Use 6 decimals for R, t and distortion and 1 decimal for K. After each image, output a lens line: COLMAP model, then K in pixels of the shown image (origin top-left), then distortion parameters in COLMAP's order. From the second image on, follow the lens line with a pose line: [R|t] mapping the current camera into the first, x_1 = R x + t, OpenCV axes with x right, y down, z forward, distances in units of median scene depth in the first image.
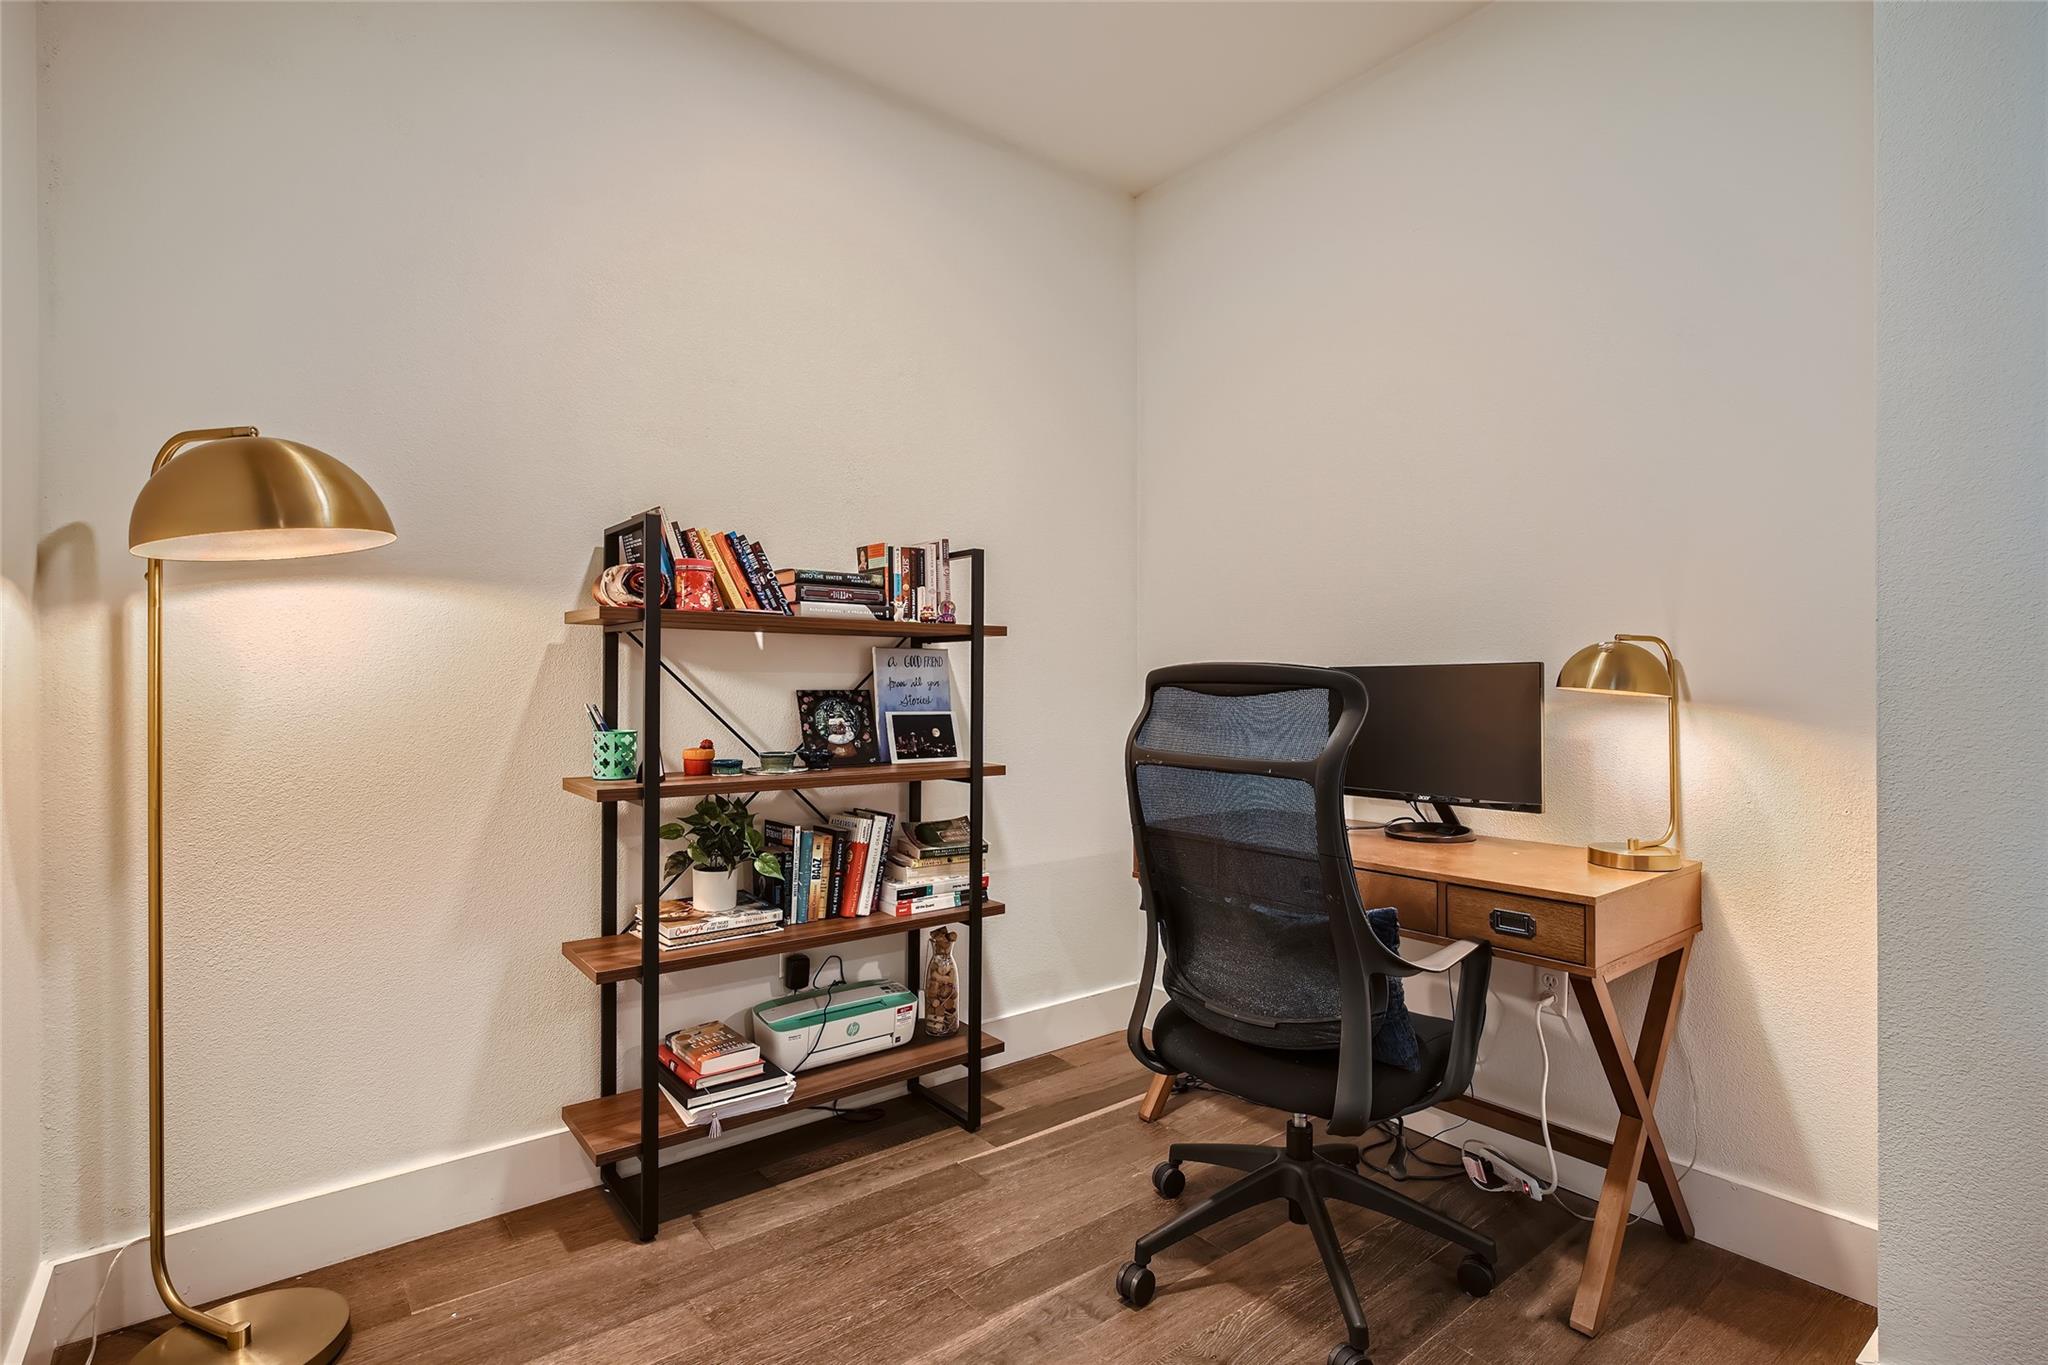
lens RADIAL K [[986.7, 0, 1024.0], [0, 986.7, 687.3], [0, 0, 1]] dist [-0.007820, 0.003057]
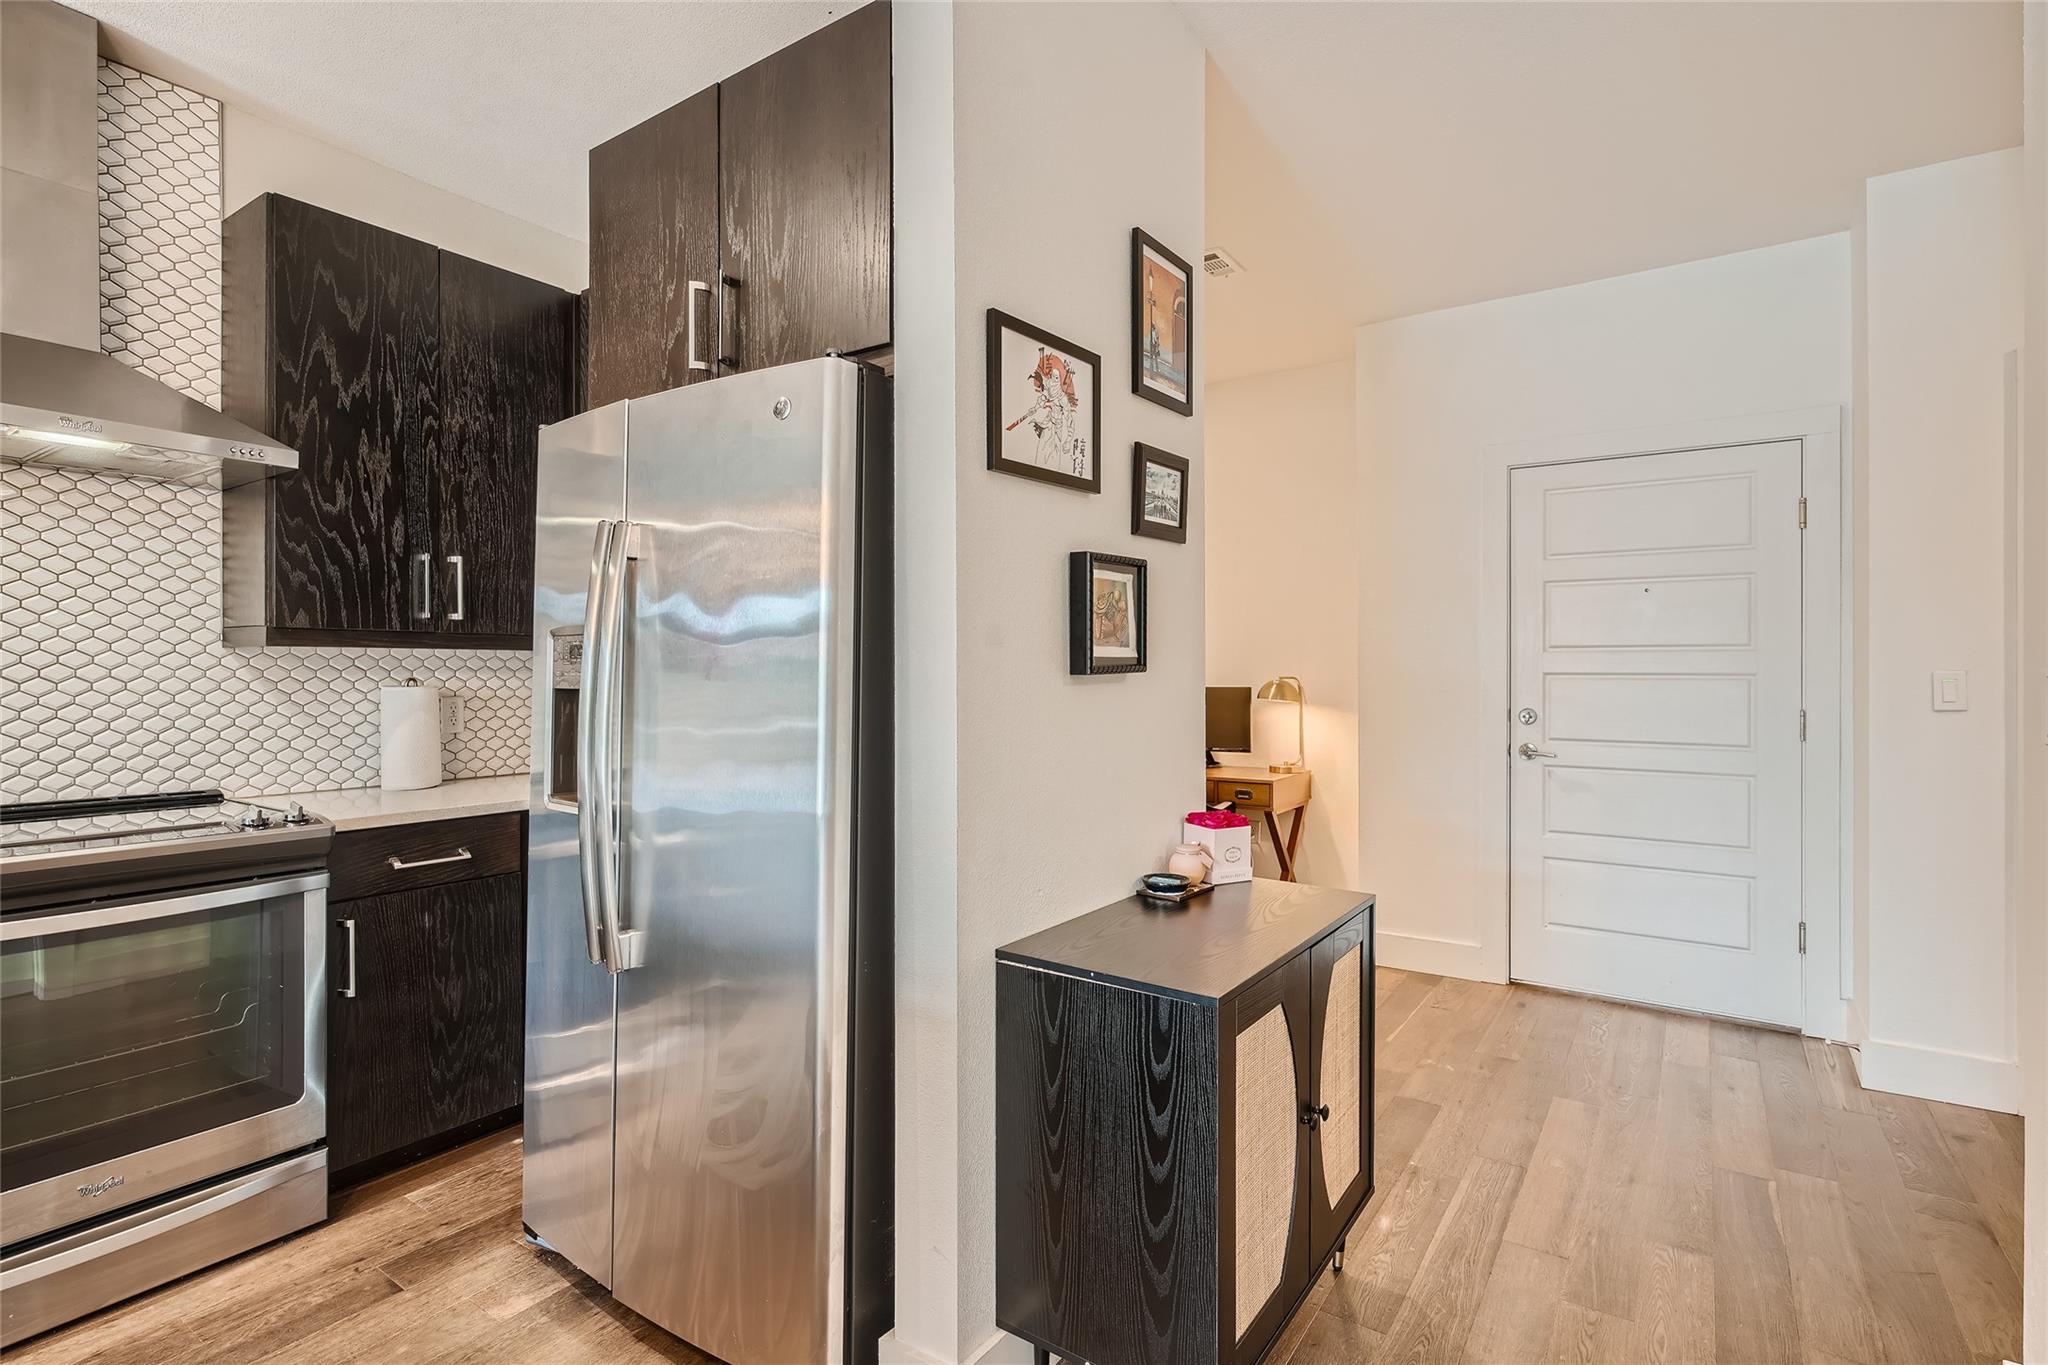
lens RADIAL K [[986.7, 0, 1029.3], [0, 986.7, 669.3], [0, 0, 1]] dist [-0.007820, 0.003057]
pose [[0.954532, 0.000344, 0.298107, -0.600741], [0.000935, 0.999991, -0.004147, -0.053191], [-0.298106, 0.004237, 0.954523, -0.959214]]
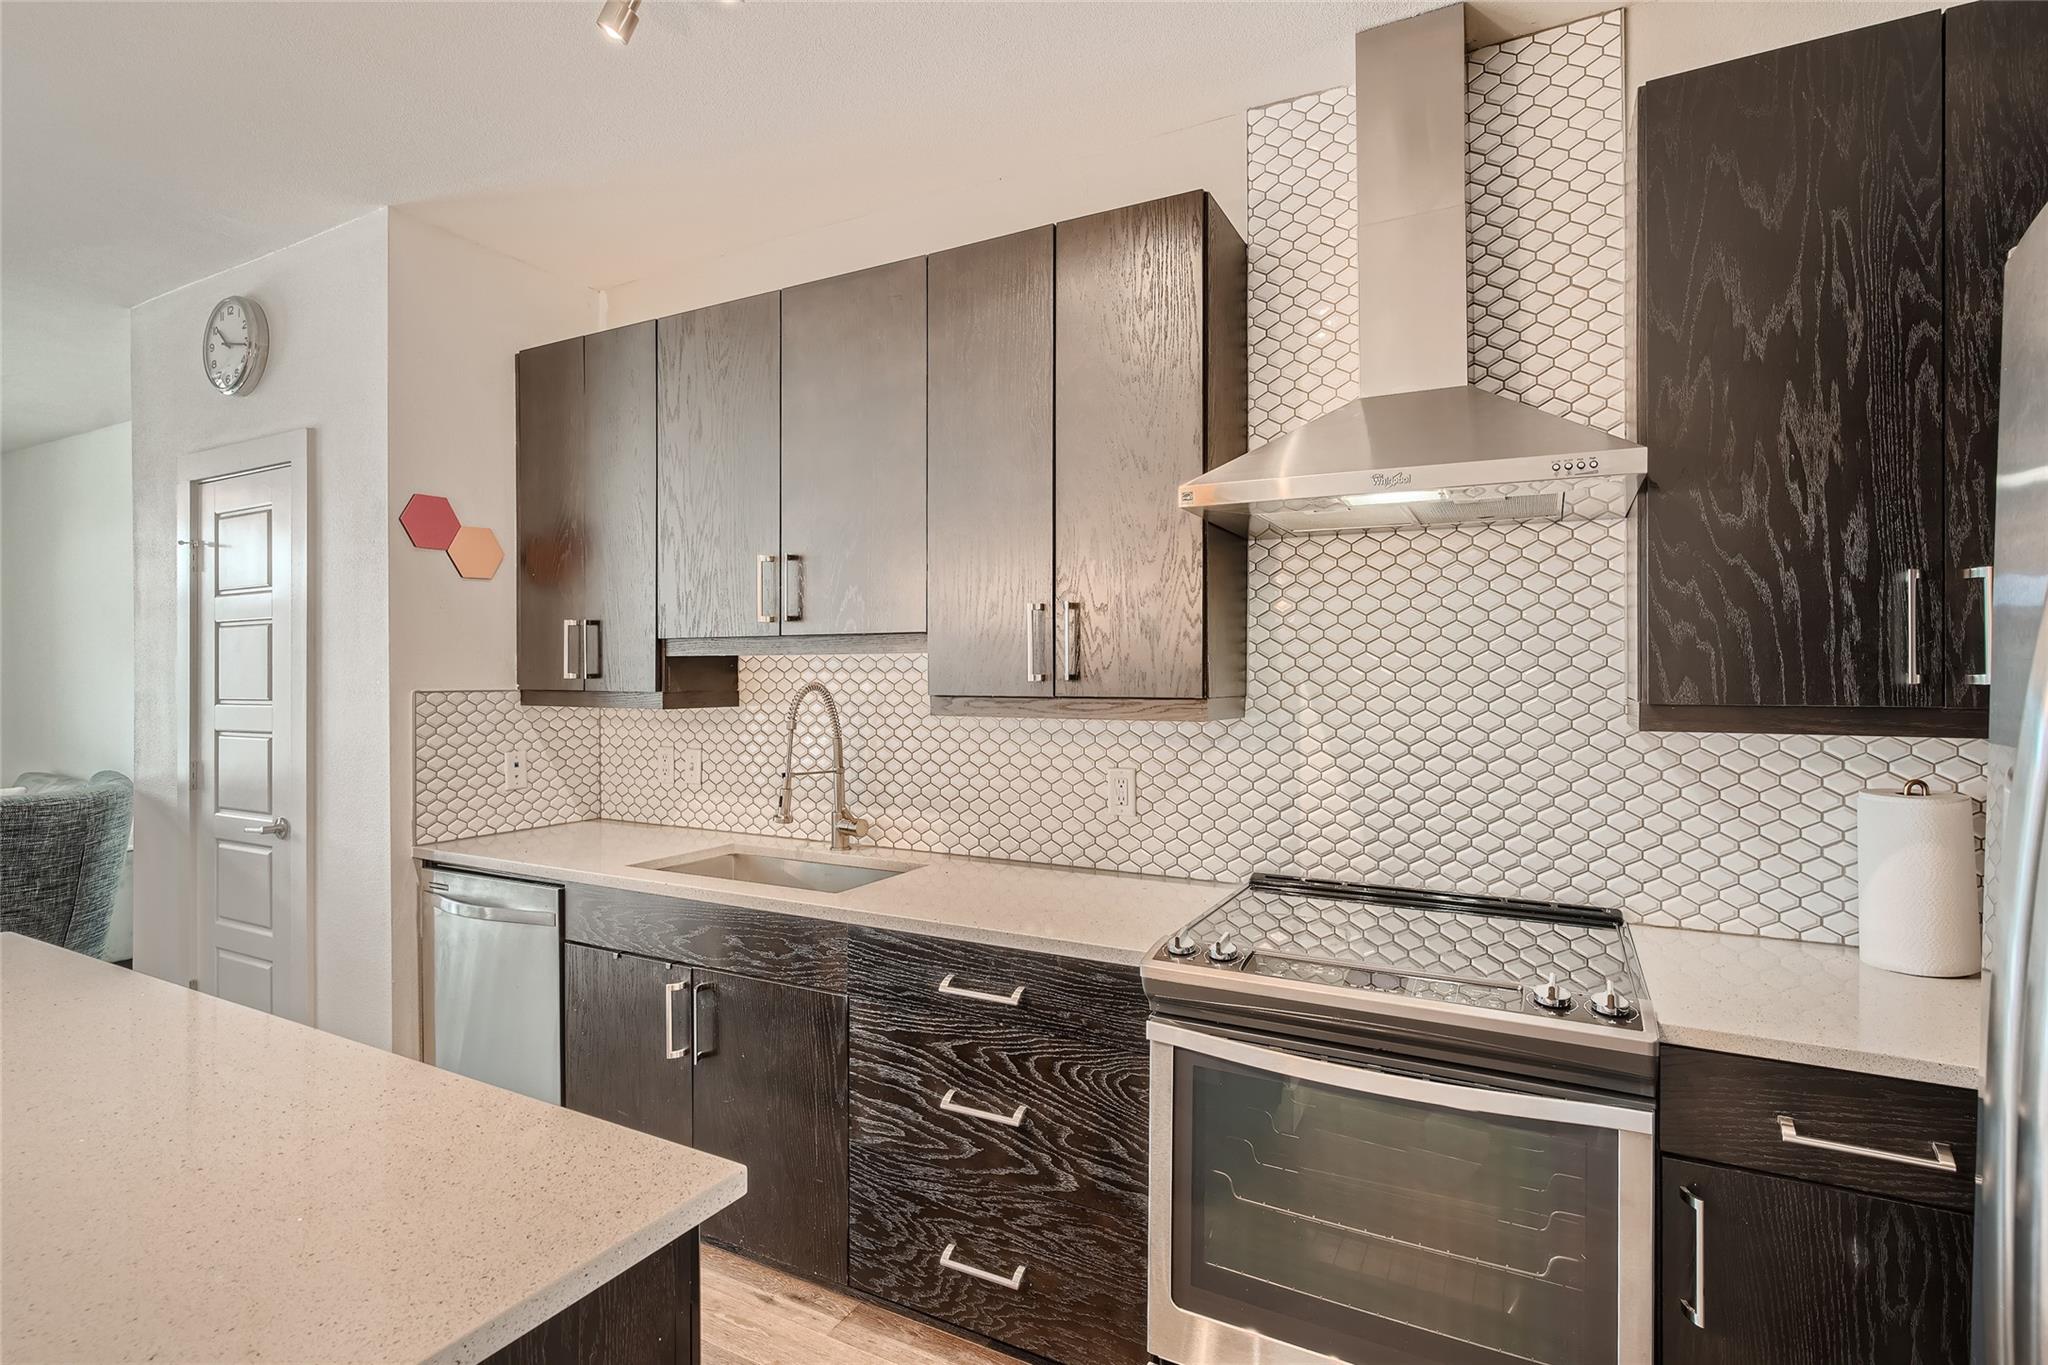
lens RADIAL K [[986.7, 0, 1014.9], [0, 986.7, 674.8], [0, 0, 1]] dist [-0.007820, 0.003057]
pose [[0.395534, 0.000061, -0.918451, -0.571687], [-0.002116, 0.999997, -0.000845, -0.123298], [0.918449, 0.002278, 0.395533, -0.445162]]
